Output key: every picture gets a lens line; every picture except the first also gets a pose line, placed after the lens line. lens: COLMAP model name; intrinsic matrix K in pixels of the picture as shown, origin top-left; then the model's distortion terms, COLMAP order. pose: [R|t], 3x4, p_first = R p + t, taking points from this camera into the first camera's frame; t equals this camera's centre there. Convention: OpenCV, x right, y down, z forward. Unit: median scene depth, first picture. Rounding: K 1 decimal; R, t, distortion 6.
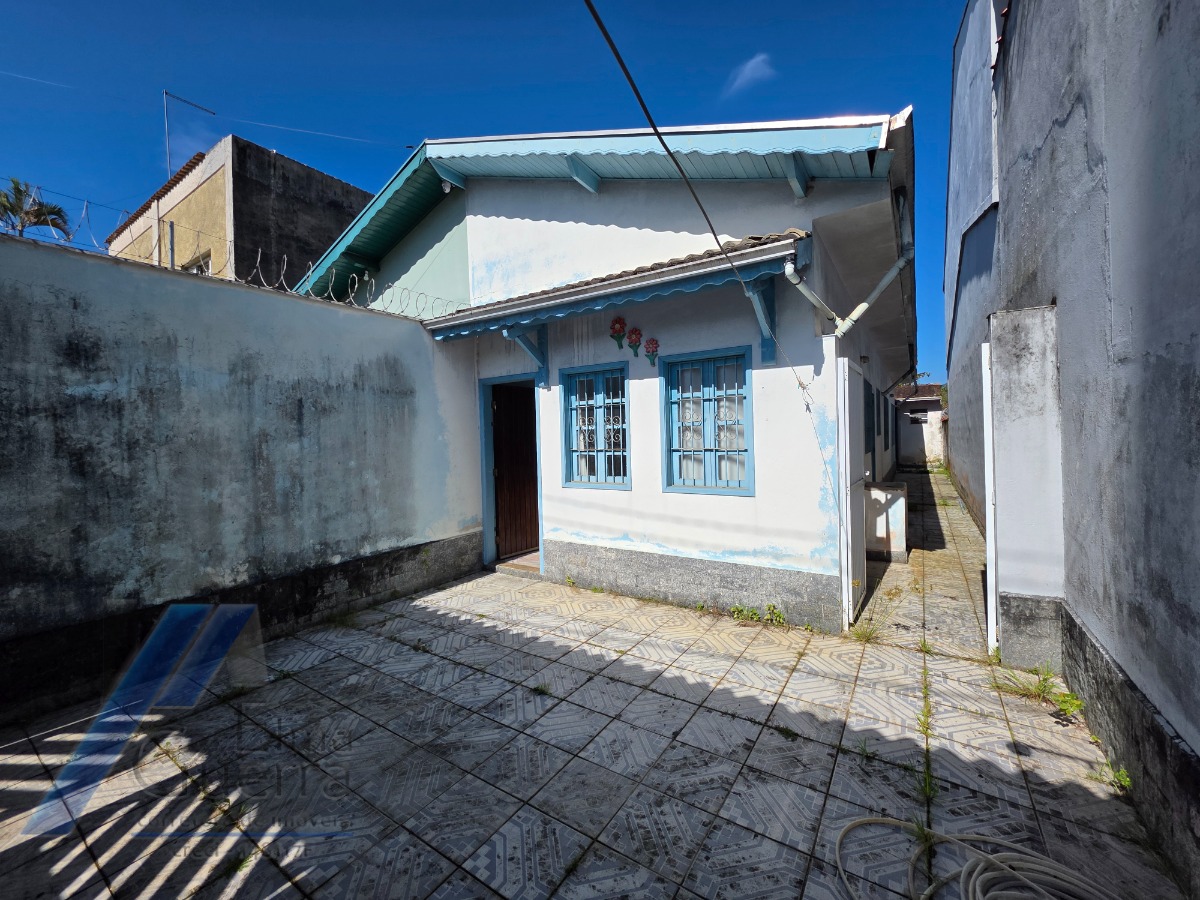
lens RADIAL K [[483.6, 0, 598.7], [0, 483.6, 445.7], [0, 0, 1]] dist [0.000569, 0.000017]
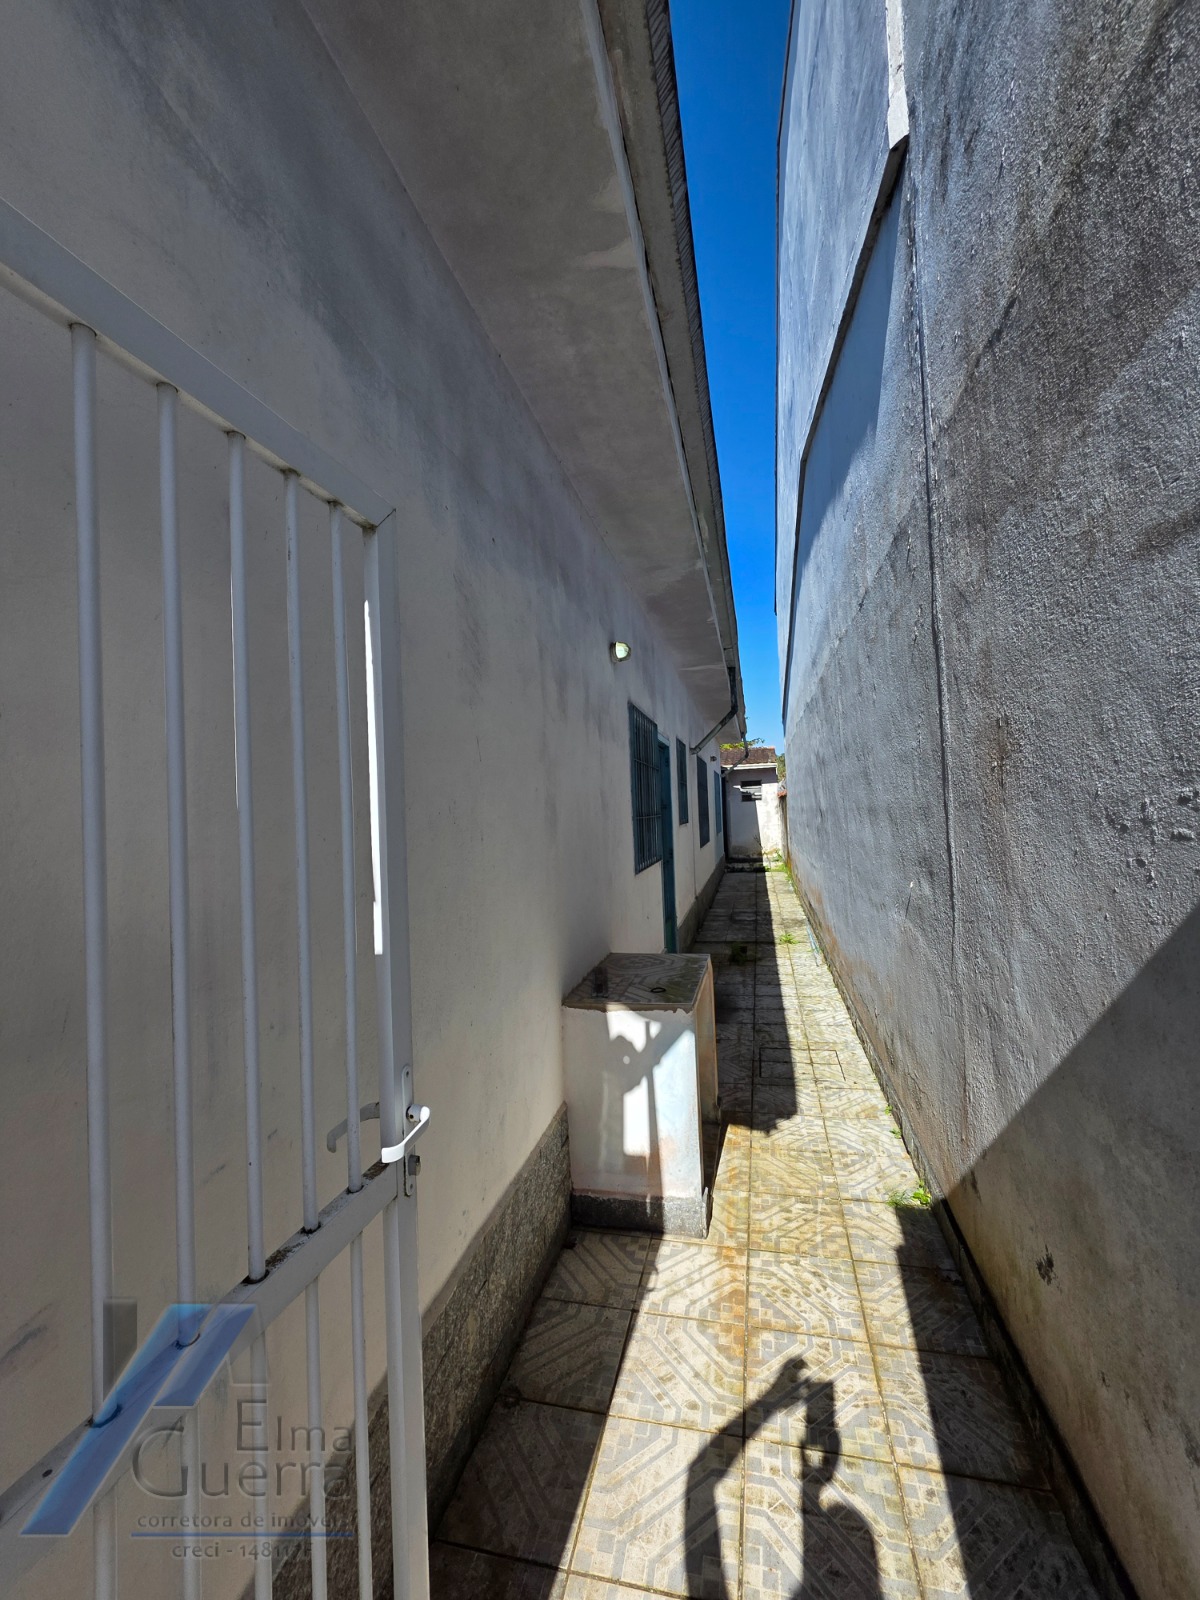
lens RADIAL K [[644.8, 0, 602.7], [0, 644.8, 800.1], [0, 0, 1]] dist [0.000569, 0.000017]
pose [[0.938919, -0.001172, 0.344135, 0.192358], [0.016838, 0.998953, -0.042539, -0.014747], [-0.343725, 0.045735, 0.937956, 0.274351]]
